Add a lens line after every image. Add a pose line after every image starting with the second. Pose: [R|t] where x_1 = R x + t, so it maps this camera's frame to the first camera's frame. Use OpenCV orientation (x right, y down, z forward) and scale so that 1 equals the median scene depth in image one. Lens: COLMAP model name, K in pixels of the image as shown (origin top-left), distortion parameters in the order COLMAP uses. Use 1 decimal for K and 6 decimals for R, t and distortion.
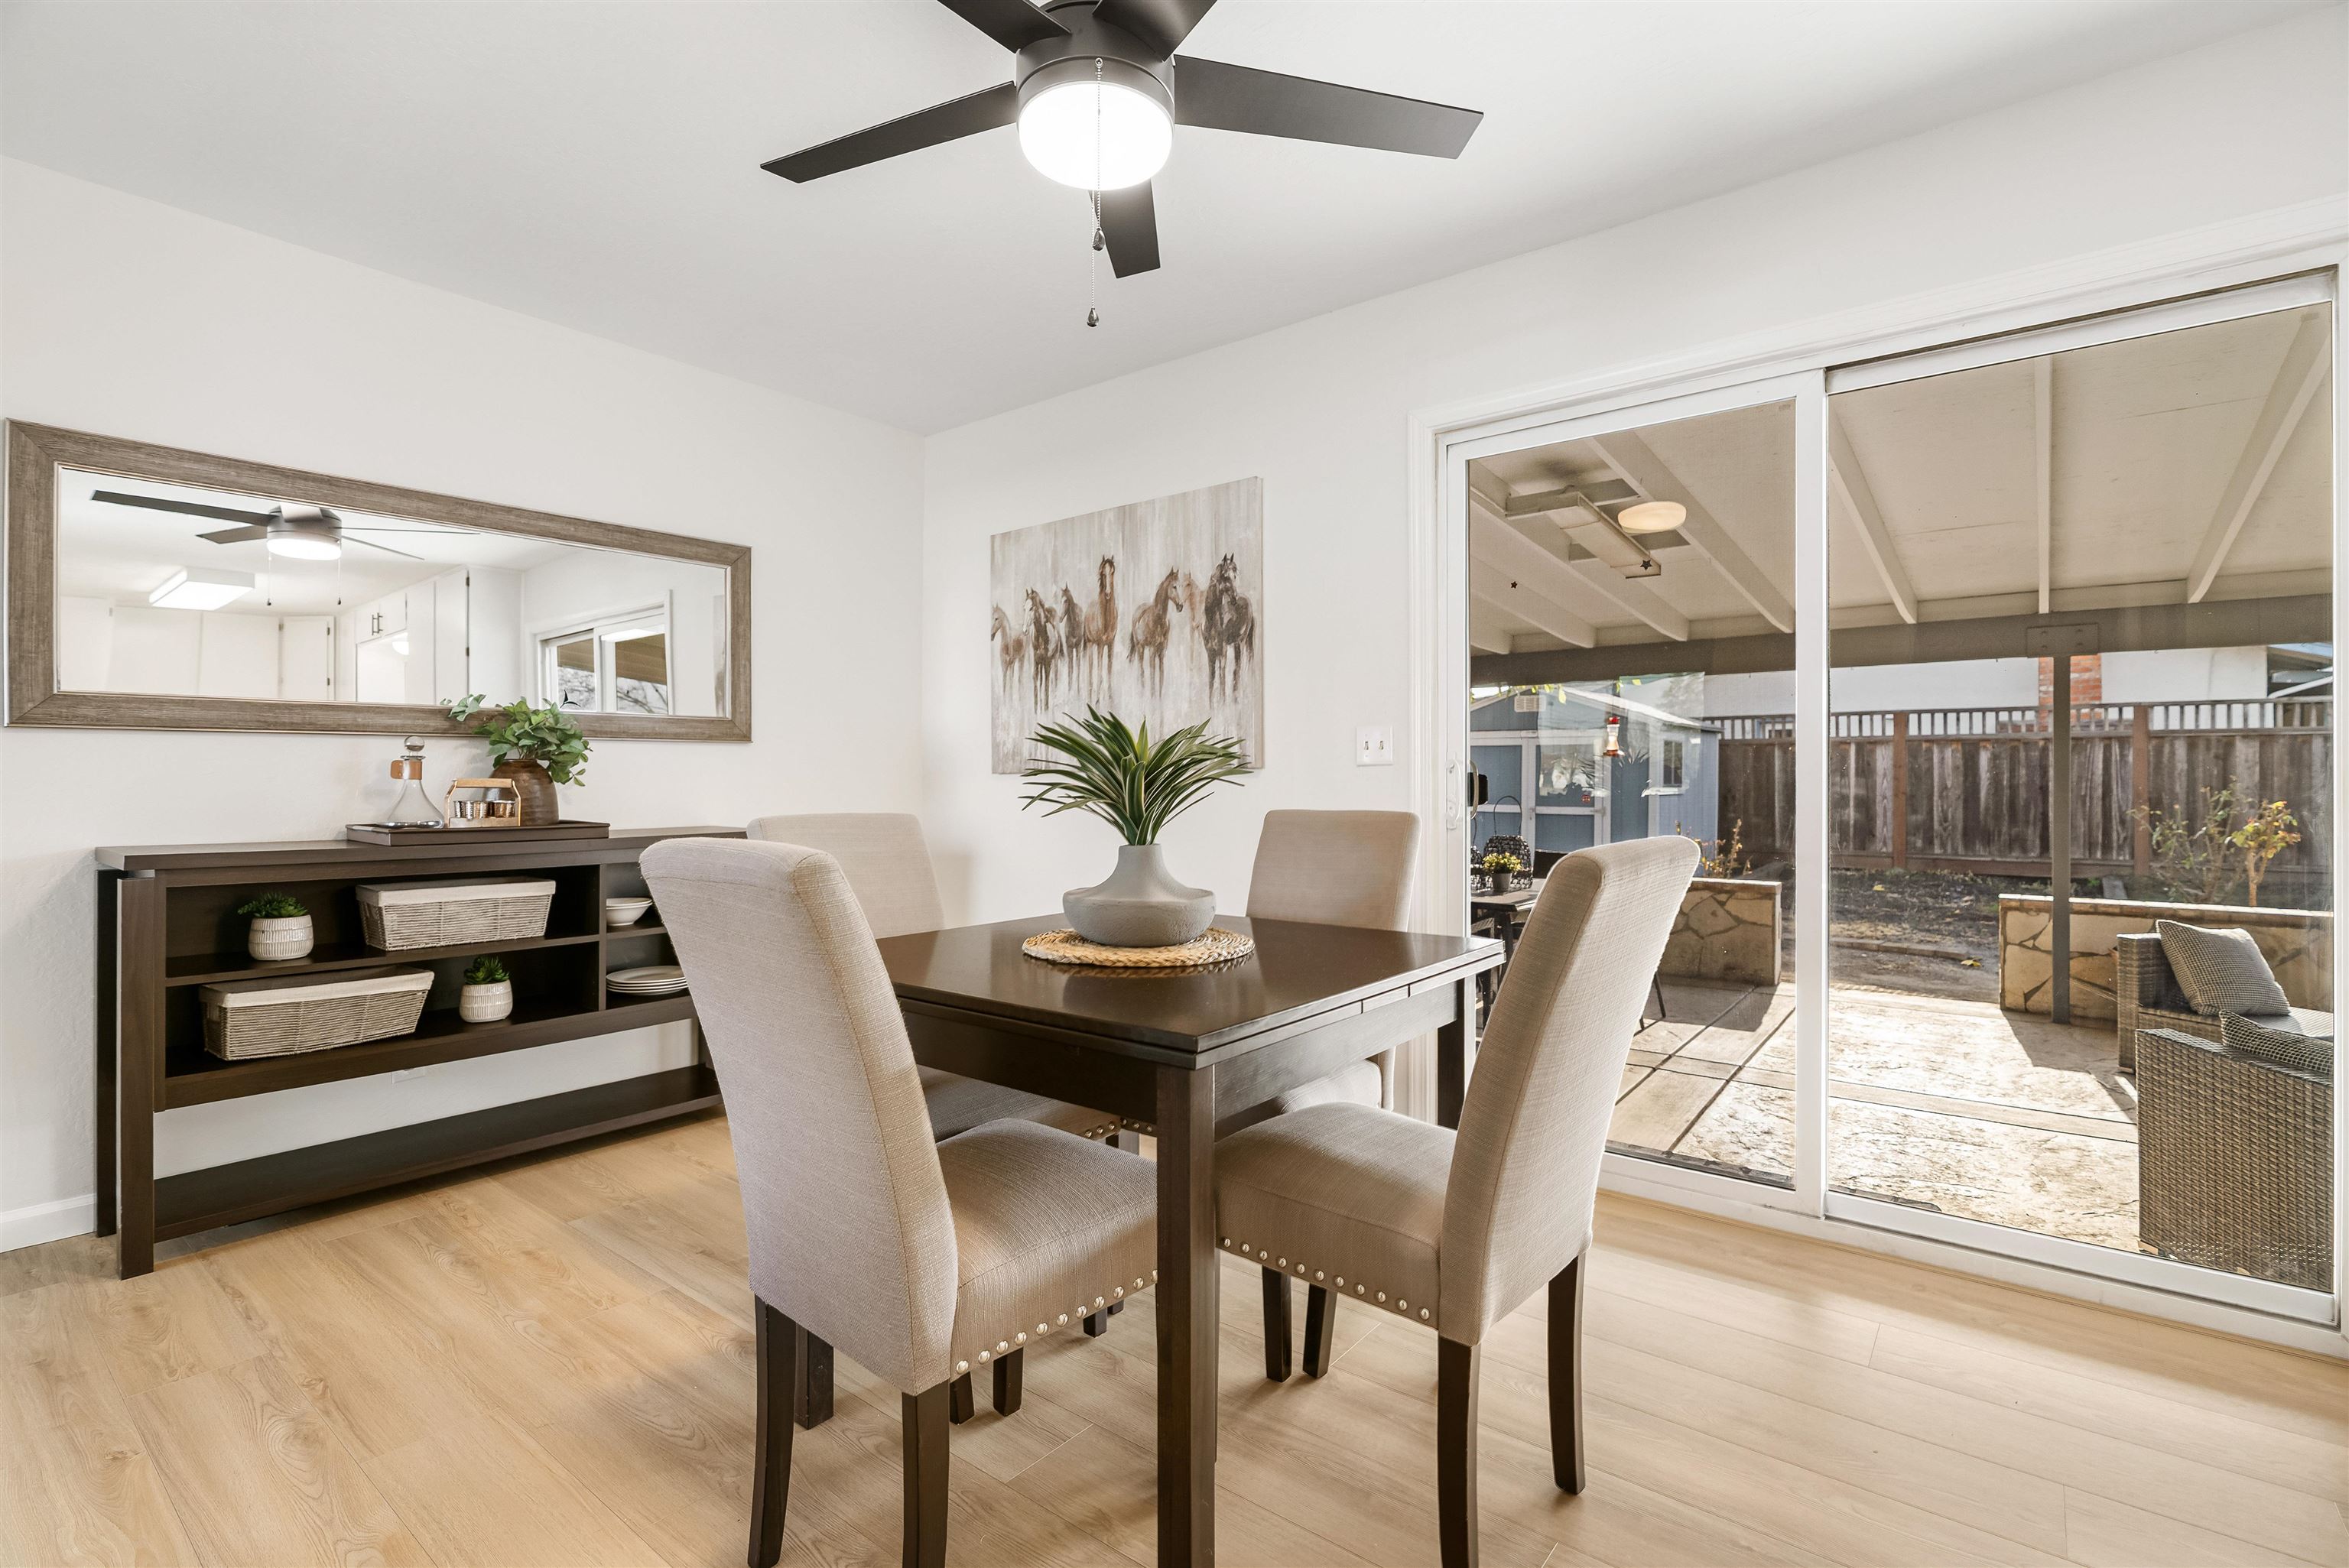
lens RADIAL K [[1073.9, 0, 1166.9], [0, 1073.9, 798.2], [0, 0, 1]] dist [-0.015032, 0.008060]
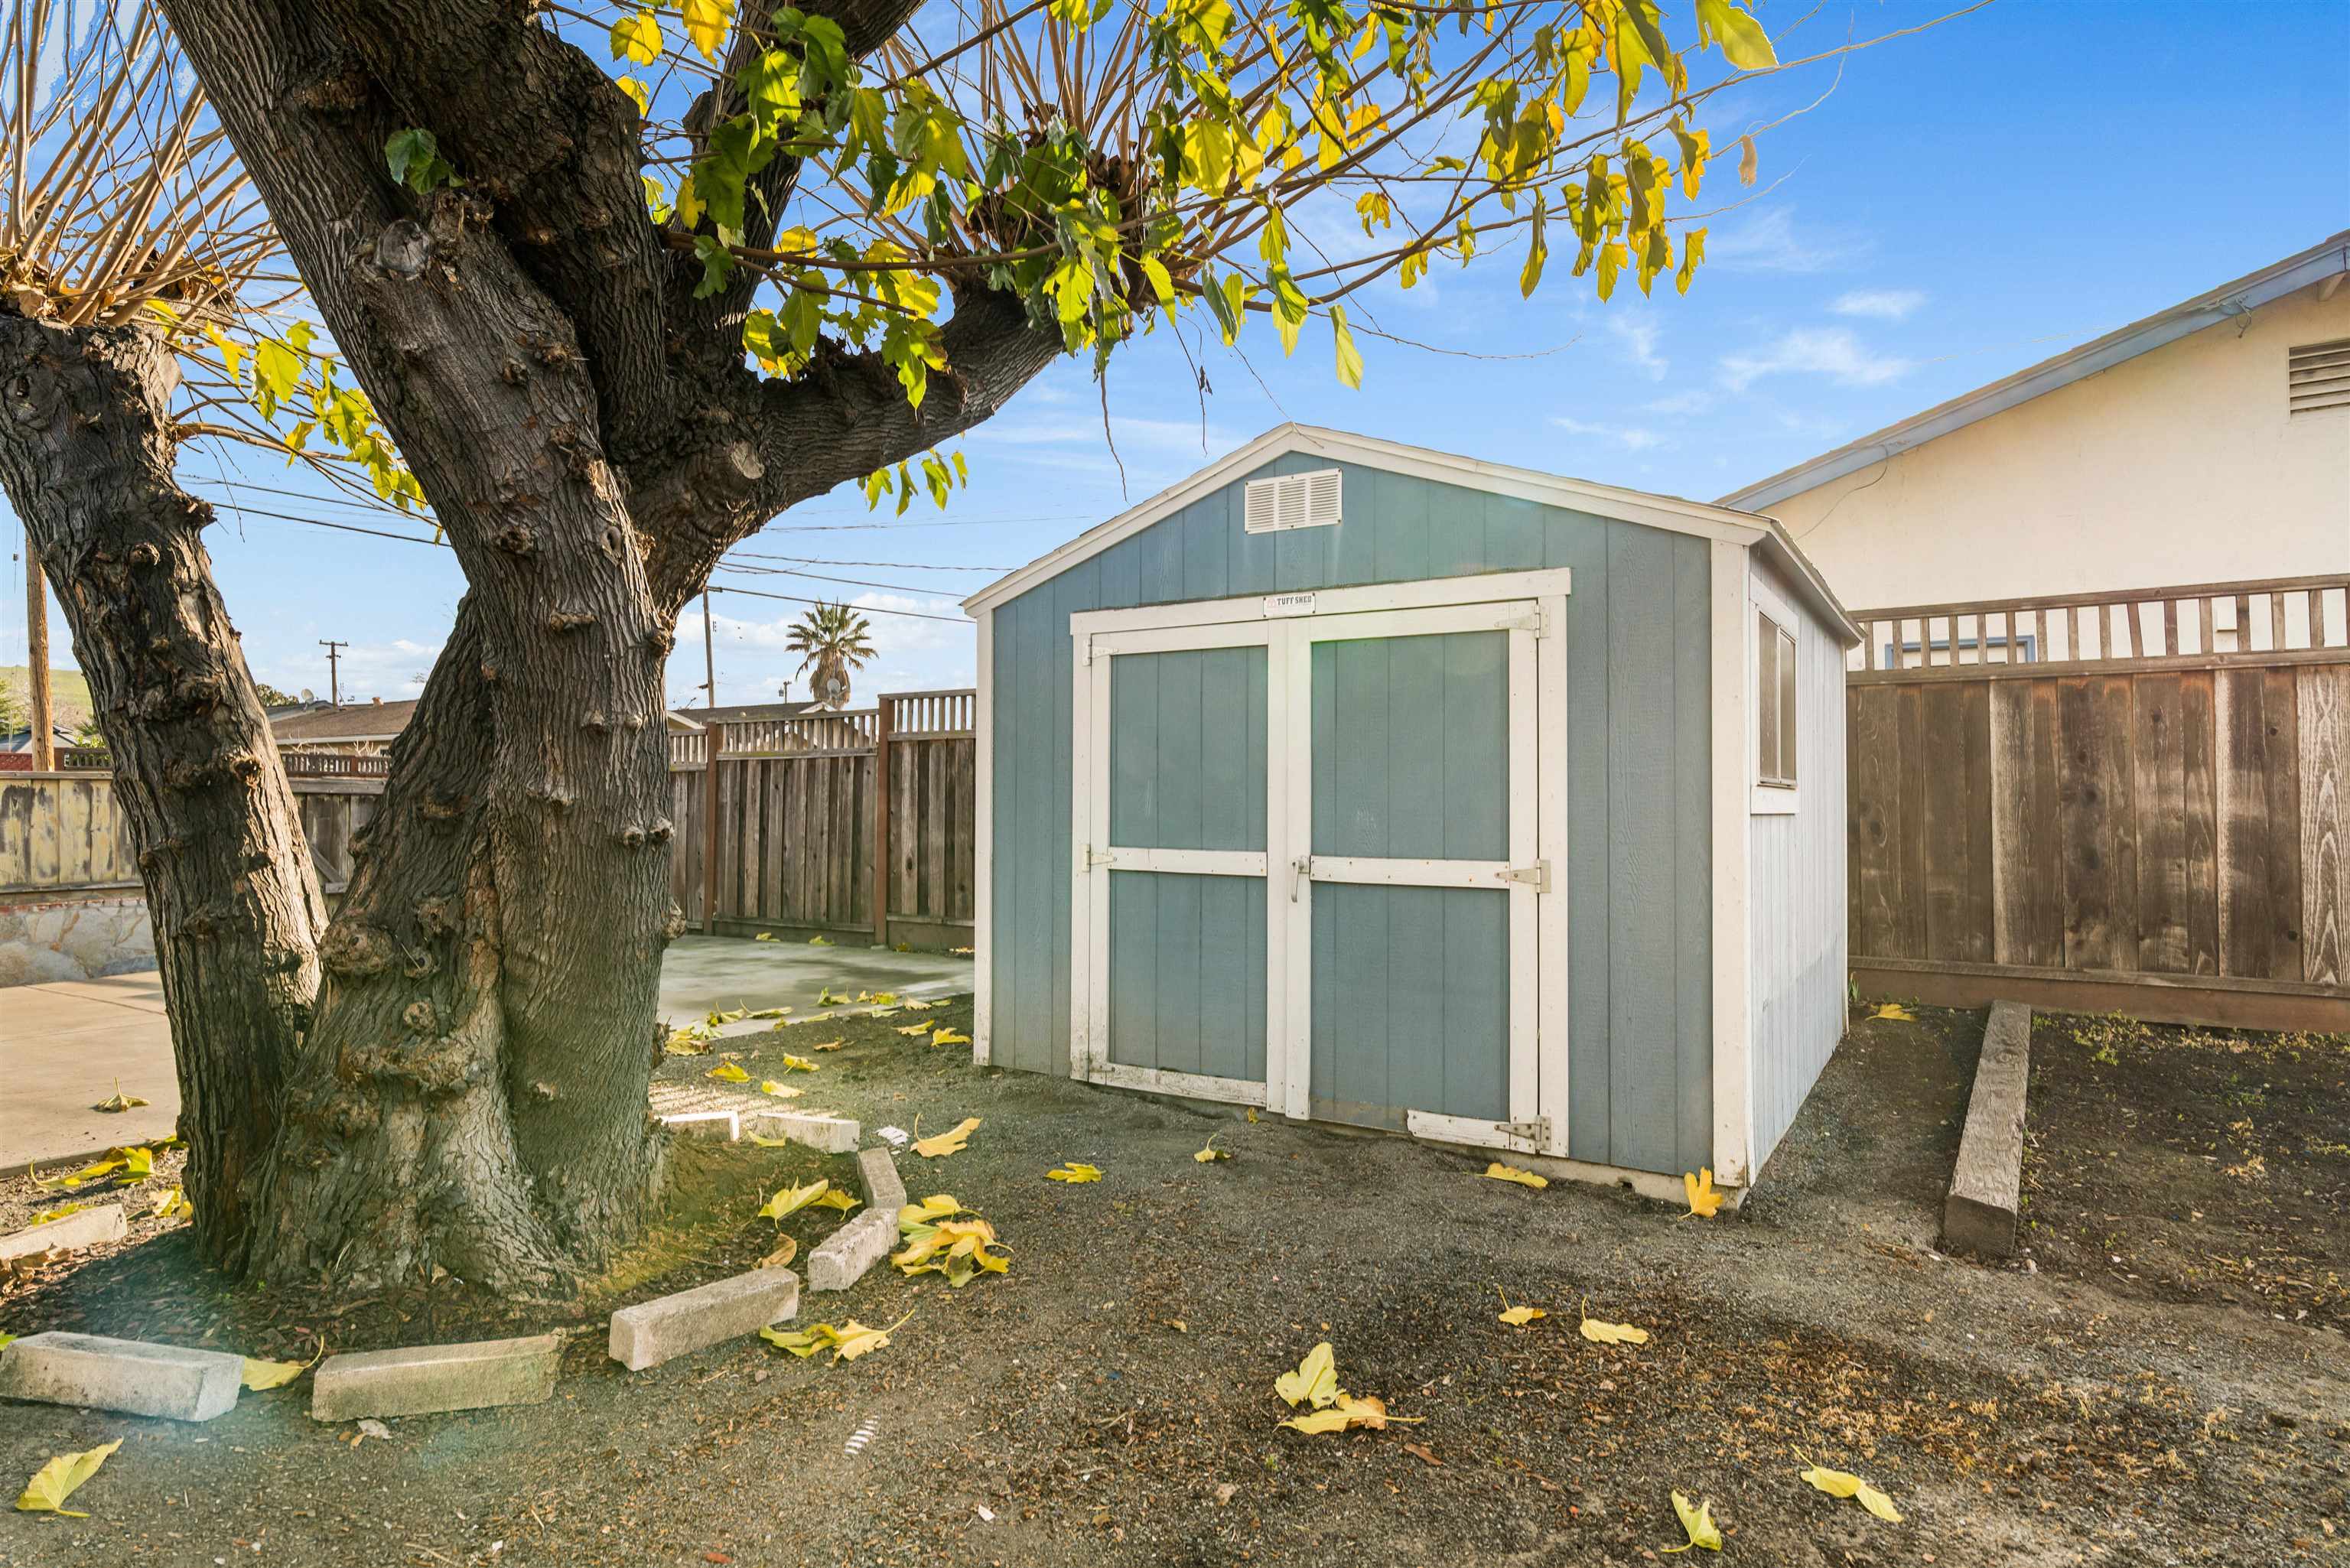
lens RADIAL K [[1230.2, 0, 1182.5], [0, 1230.2, 779.7], [0, 0, 1]] dist [0.001315, -0.000805]
pose [[0.994496, 0.006635, 0.104561, 0.271000], [-0.002760, 0.999306, -0.037158, -0.000086], [-0.104735, 0.036665, 0.993824, 0.667100]]
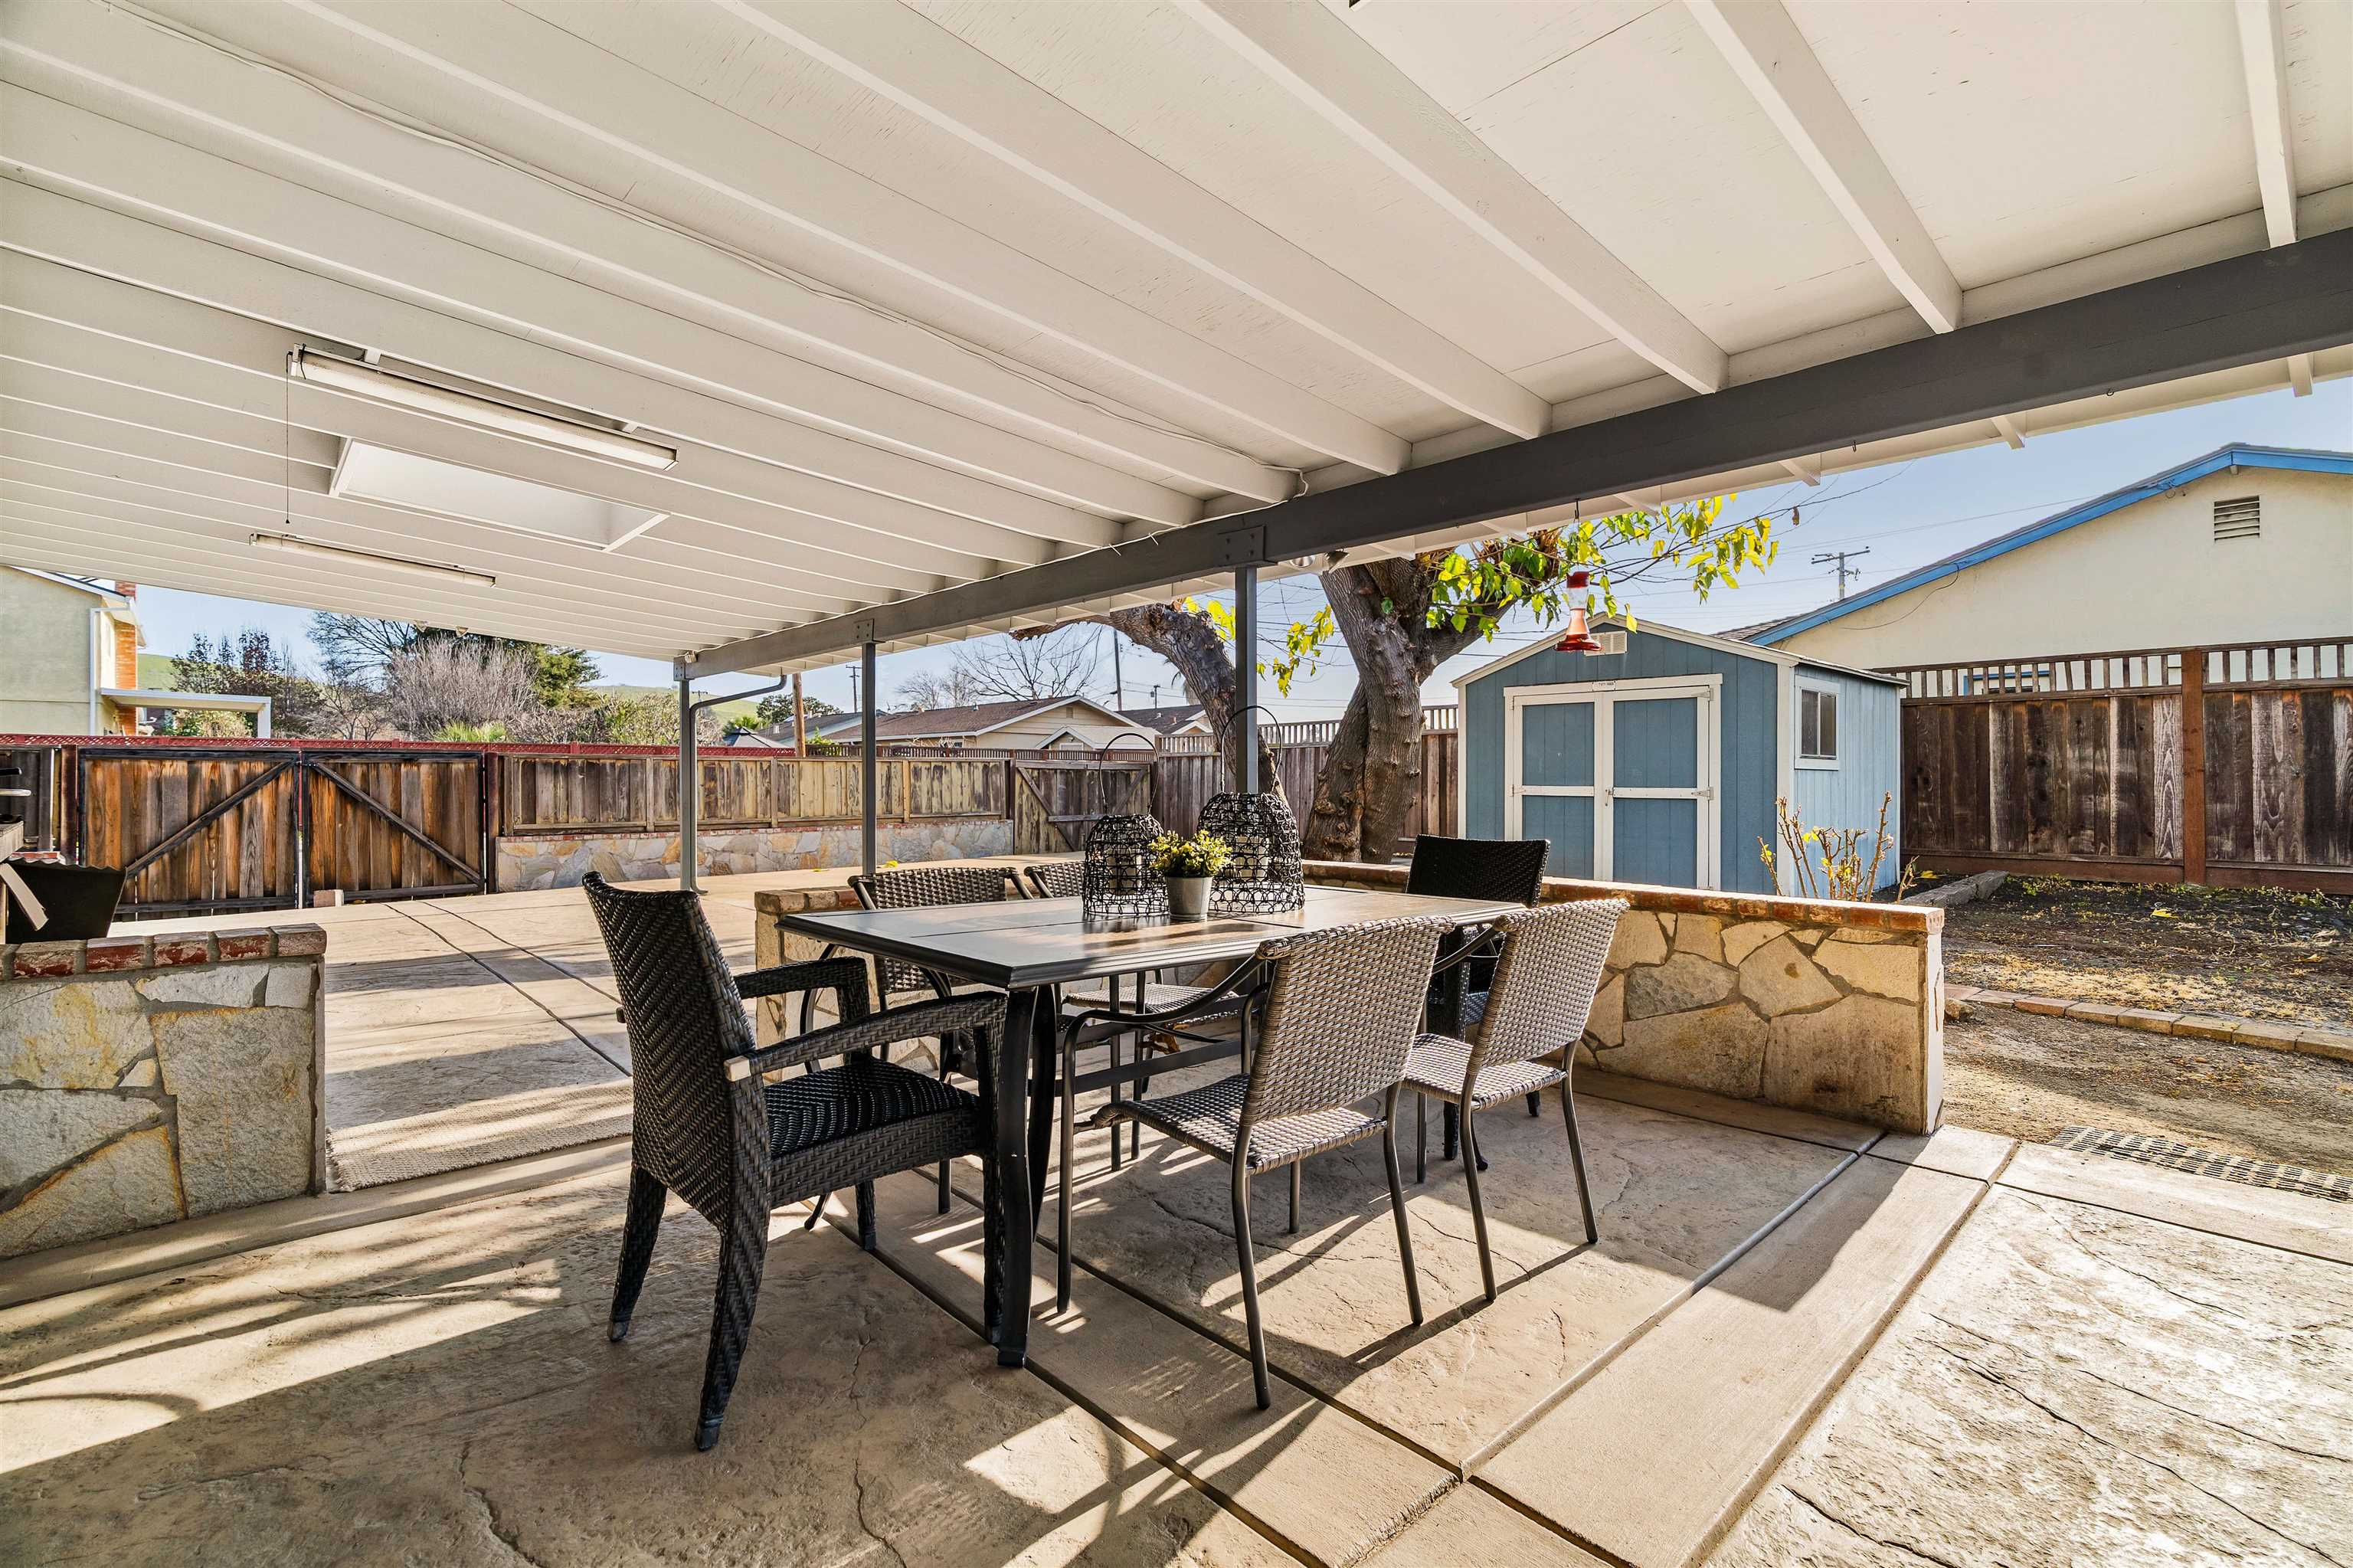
lens RADIAL K [[1064.4, 0, 1176.5], [0, 1064.4, 784.0], [0, 0, 1]] dist [-0.005035, 0.000972]
pose [[0.988396, 0.003291, -0.151866, 0.161630], [-0.005623, 0.999873, -0.014931, 0.017563], [0.151798, 0.015612, 0.988288, 0.253977]]
